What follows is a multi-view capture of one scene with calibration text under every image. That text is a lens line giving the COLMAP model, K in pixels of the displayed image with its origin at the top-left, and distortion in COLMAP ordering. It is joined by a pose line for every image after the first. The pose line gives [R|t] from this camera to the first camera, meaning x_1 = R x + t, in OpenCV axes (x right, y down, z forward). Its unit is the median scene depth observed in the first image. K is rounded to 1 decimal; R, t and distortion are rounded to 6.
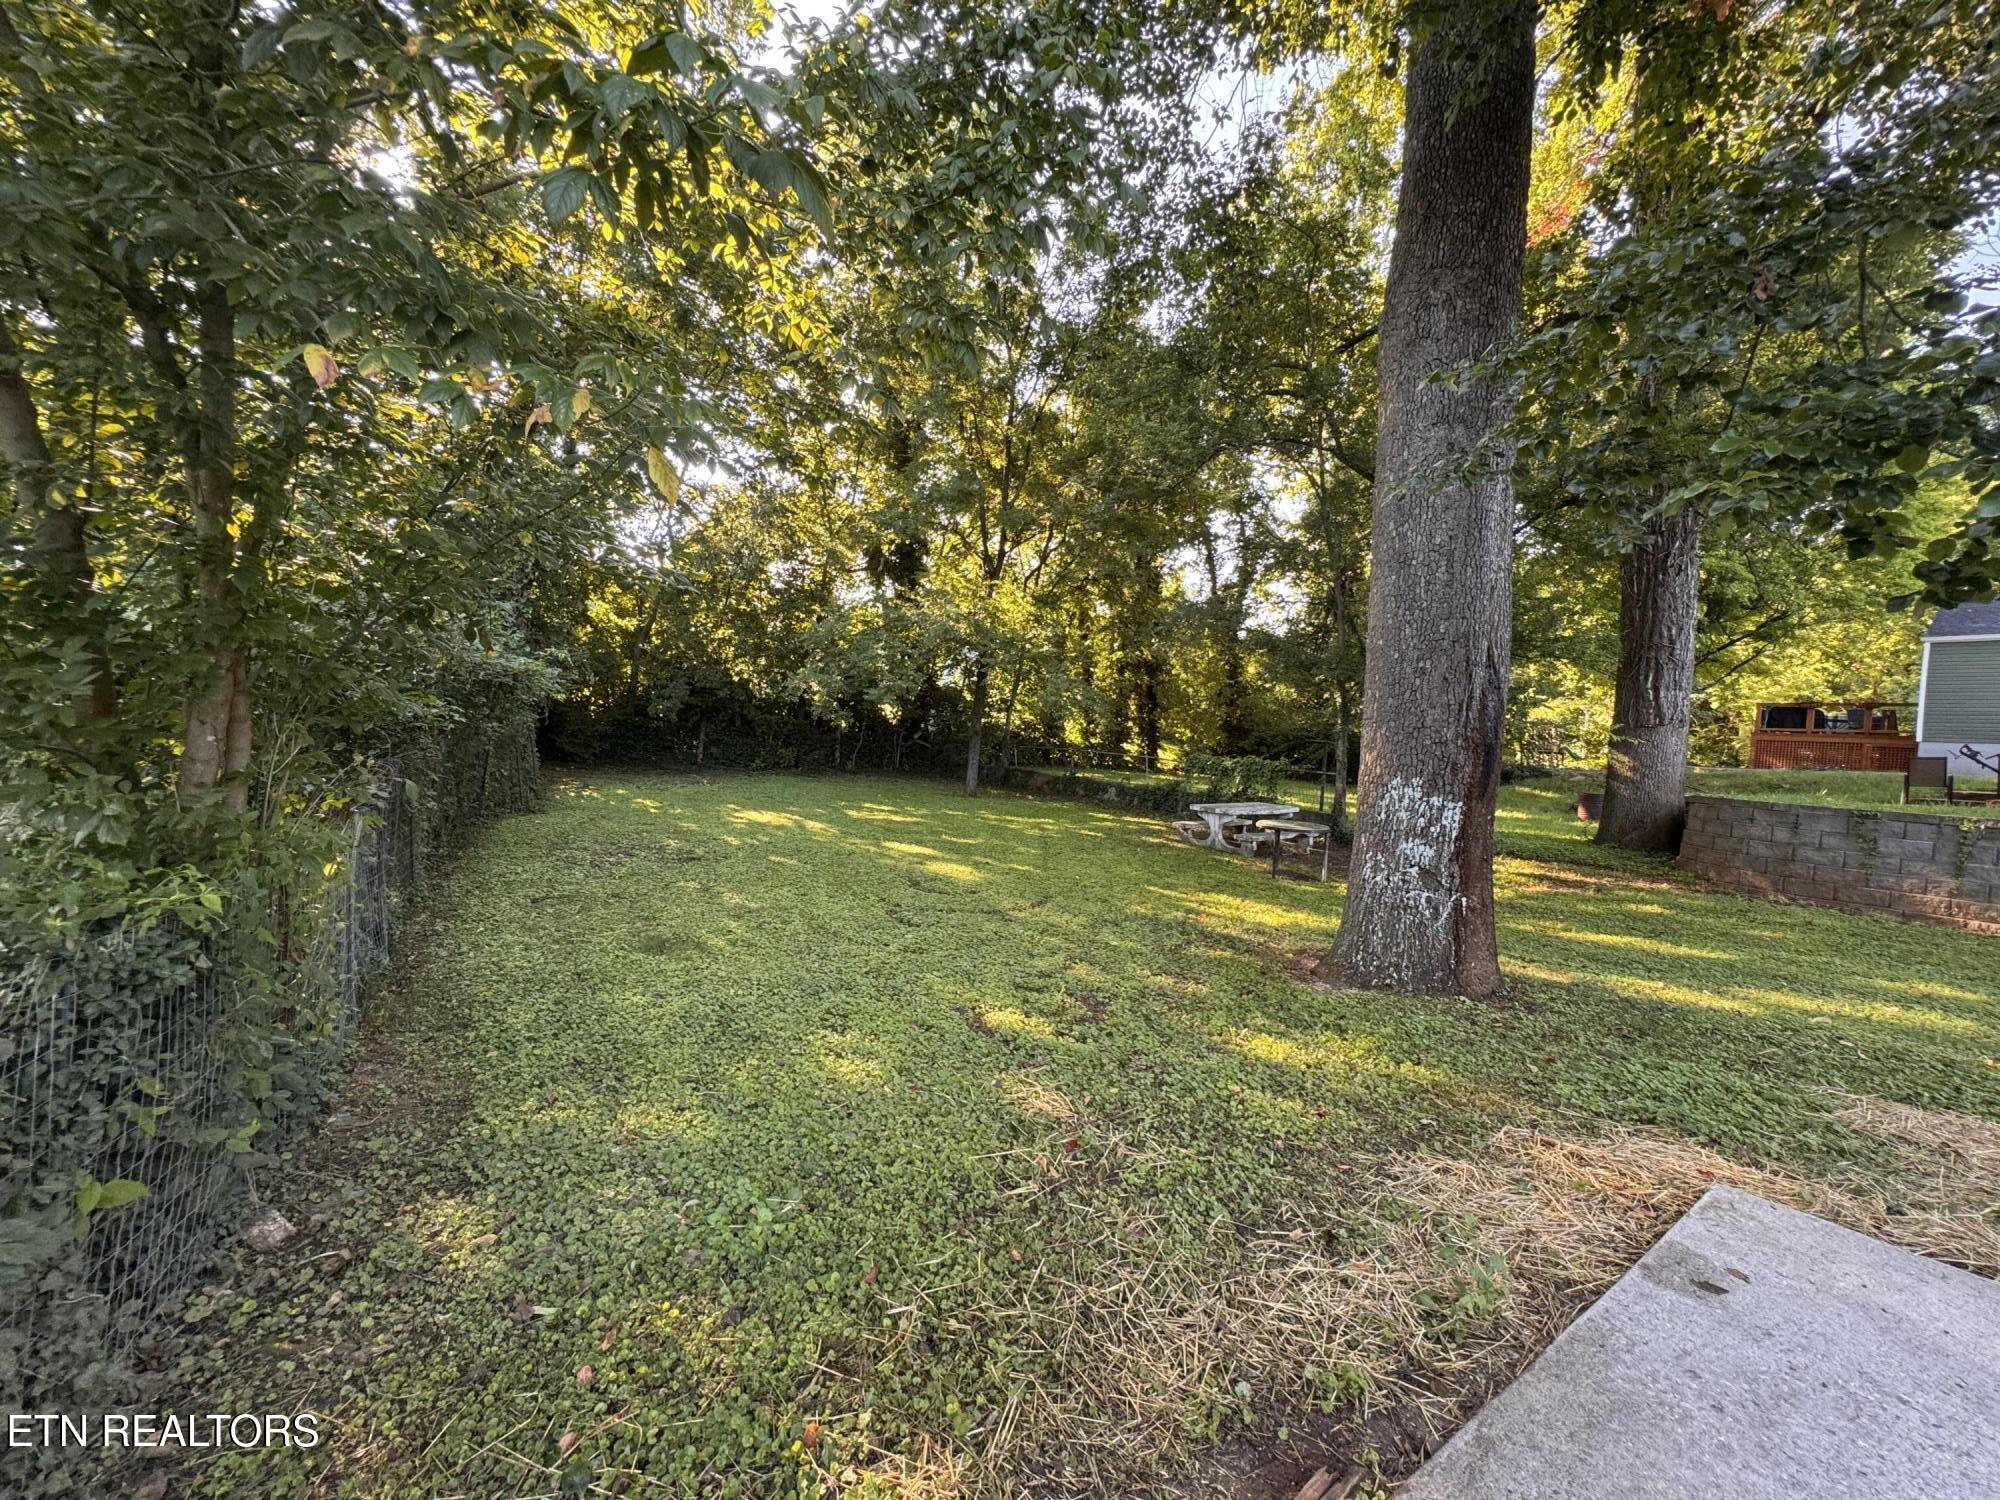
lens RADIAL K [[799.9, 0, 998.0], [0, 799.9, 753.6], [0, 0, 1]] dist [-0.001523, -0.000267]
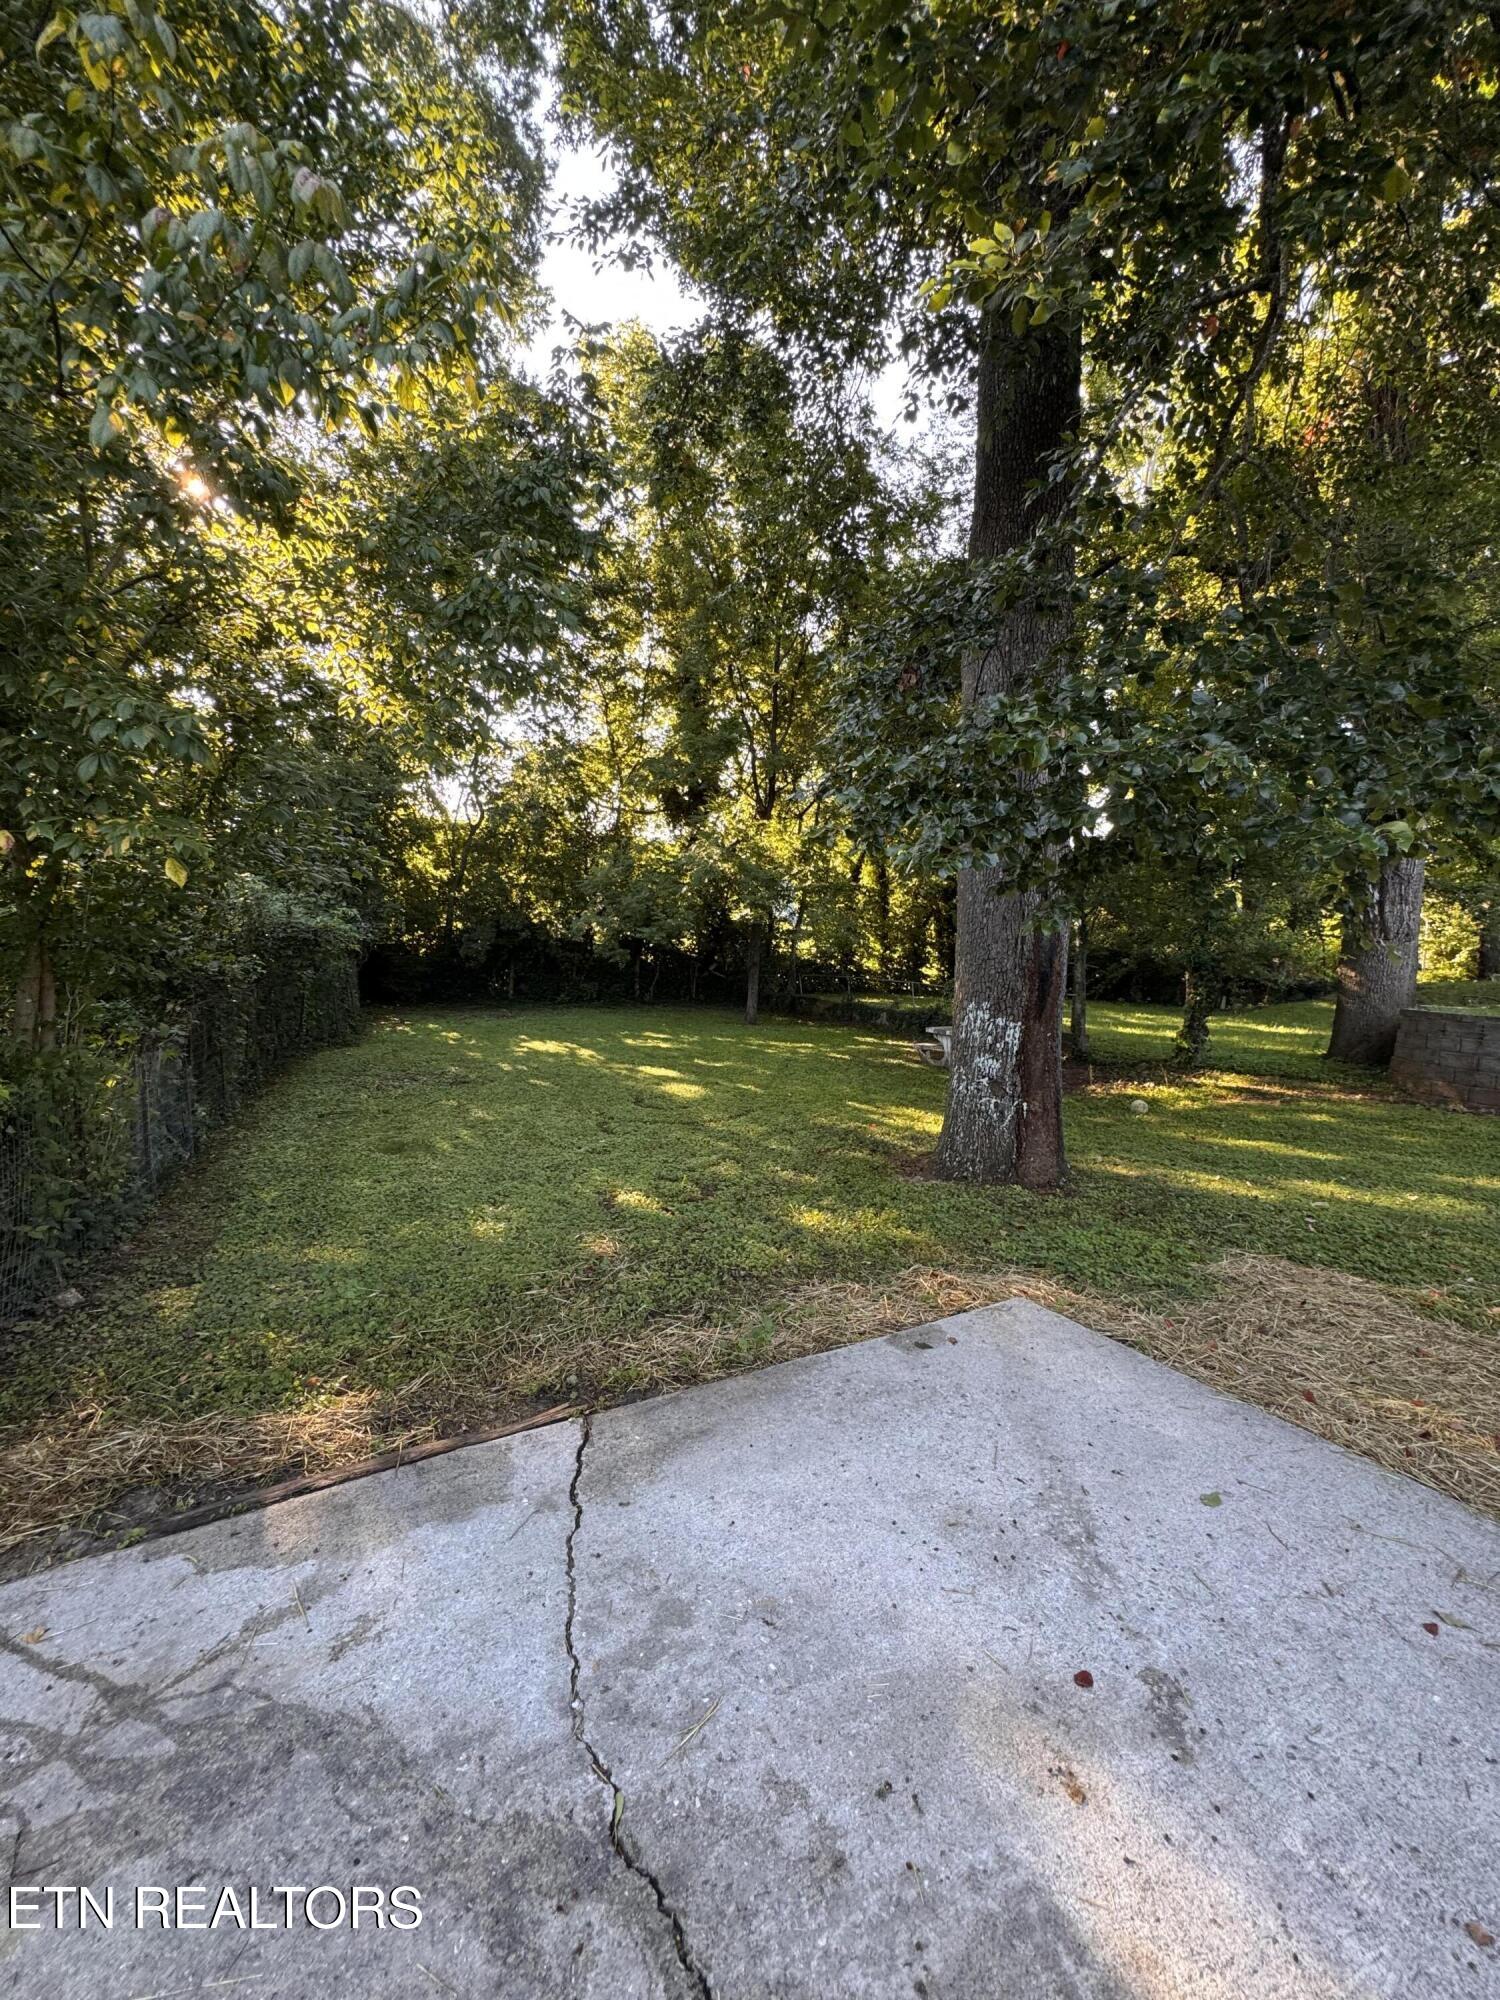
lens RADIAL K [[799.9, 0, 751.4], [0, 799.9, 1002.8], [0, 0, 1]] dist [-0.001523, -0.000267]
pose [[0.993287, -0.023686, -0.113222, 0.111802], [0.026877, 0.999281, 0.026743, -0.003563], [0.112508, -0.029607, 0.993210, -0.075413]]
